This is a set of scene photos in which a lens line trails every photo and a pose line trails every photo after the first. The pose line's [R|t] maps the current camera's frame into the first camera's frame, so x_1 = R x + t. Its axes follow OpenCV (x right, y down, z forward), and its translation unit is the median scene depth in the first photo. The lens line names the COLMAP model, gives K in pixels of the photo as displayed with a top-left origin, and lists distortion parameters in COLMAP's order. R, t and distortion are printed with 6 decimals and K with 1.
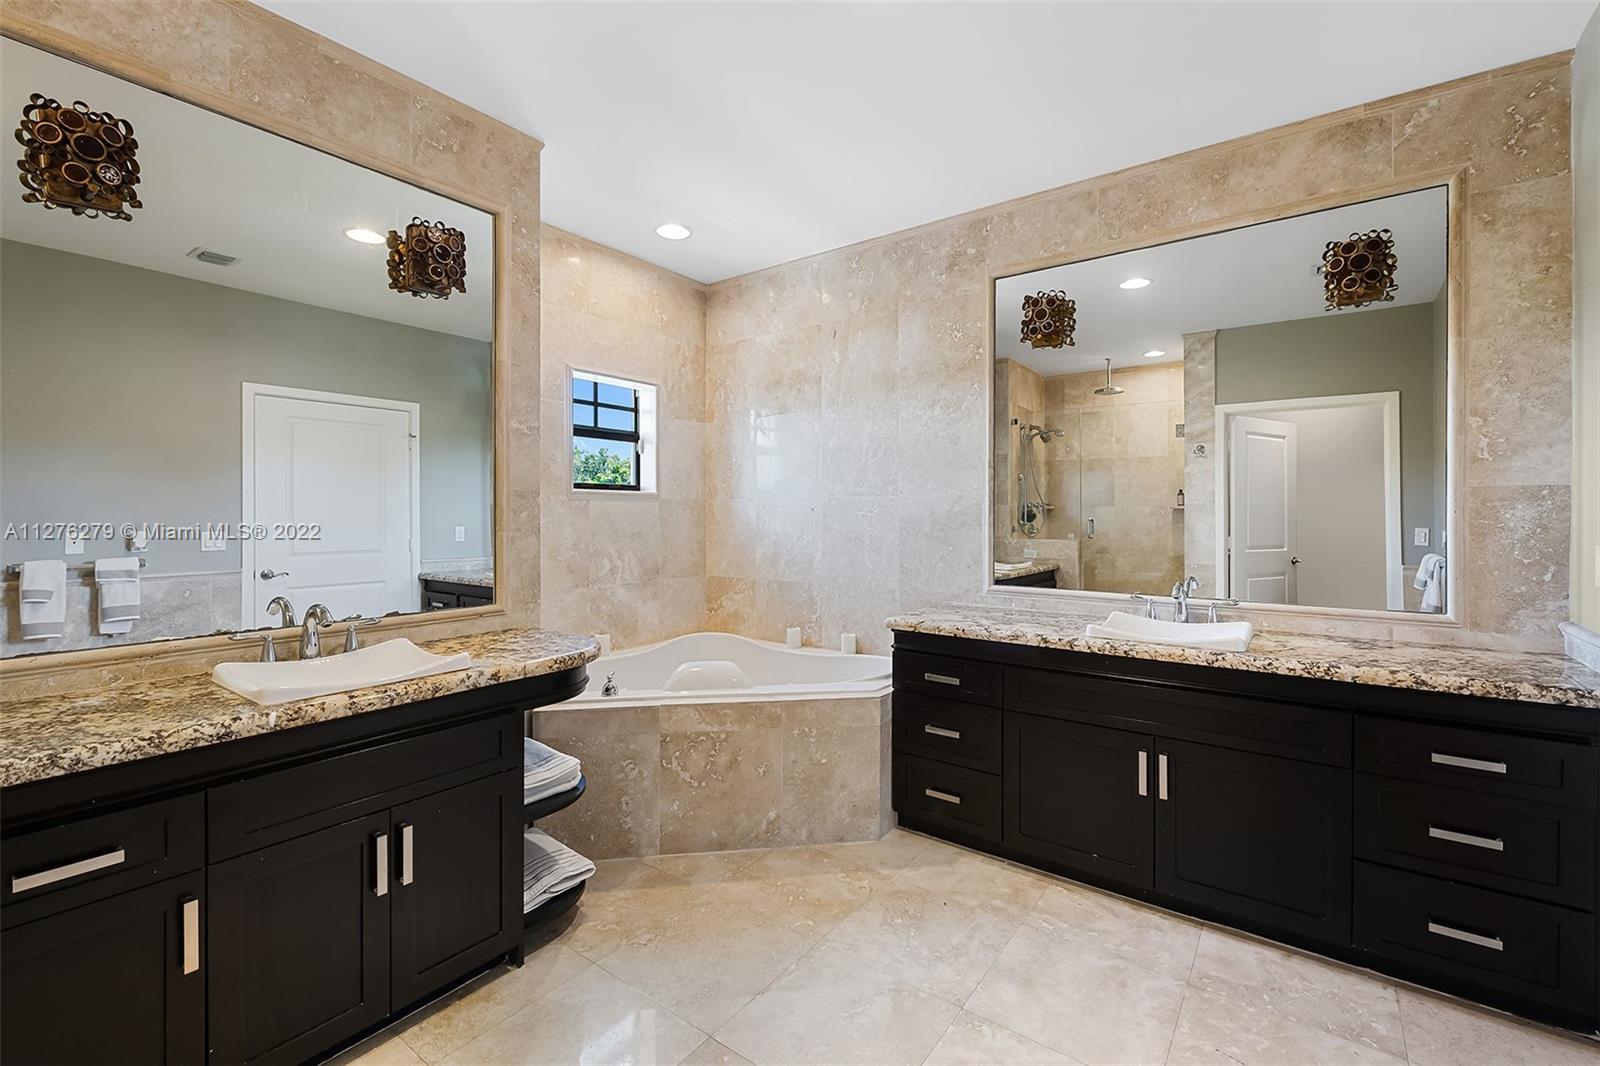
lens RADIAL K [[670.7, 0, 814.8], [0, 670.7, 517.3], [0, 0, 1]] dist [0.004041, -0.003607]
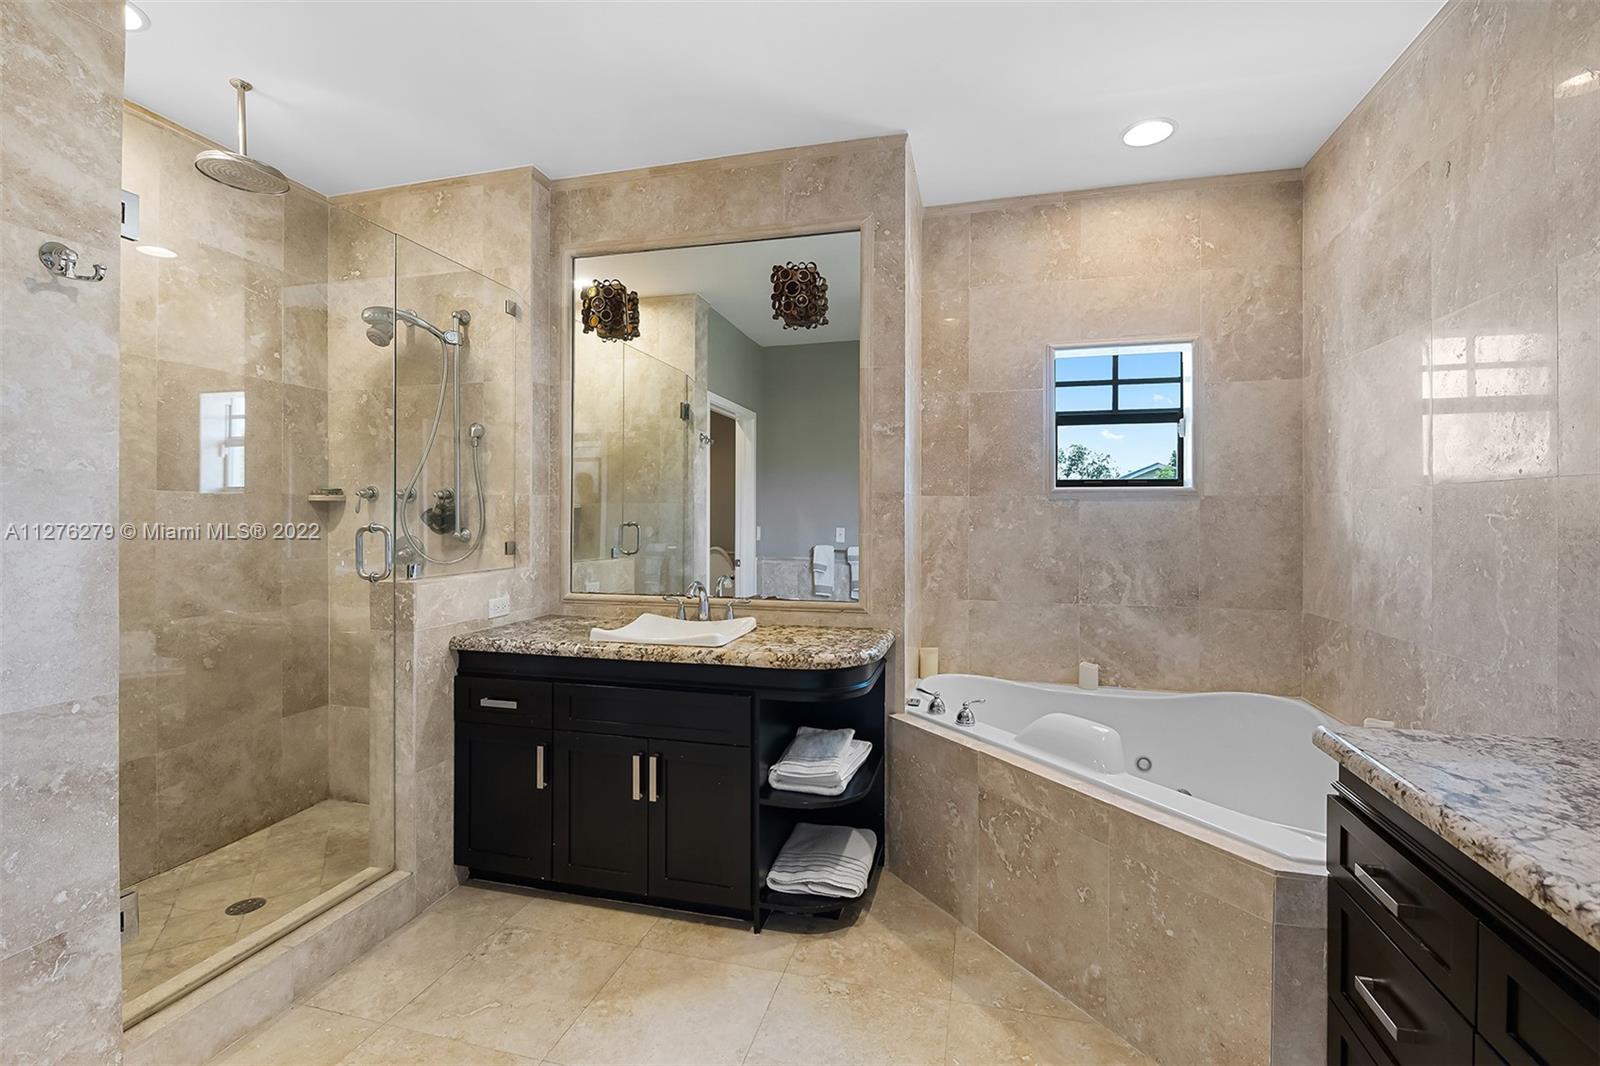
lens RADIAL K [[734.9, 0, 867.1], [0, 734.9, 516.3], [0, 0, 1]] dist [-0.003834, -0.003866]
pose [[0.377057, 0.001924, -0.926188, 0.501431], [-0.007593, 0.999971, -0.001014, -0.002384], [0.926159, 0.007415, 0.377061, 0.495133]]
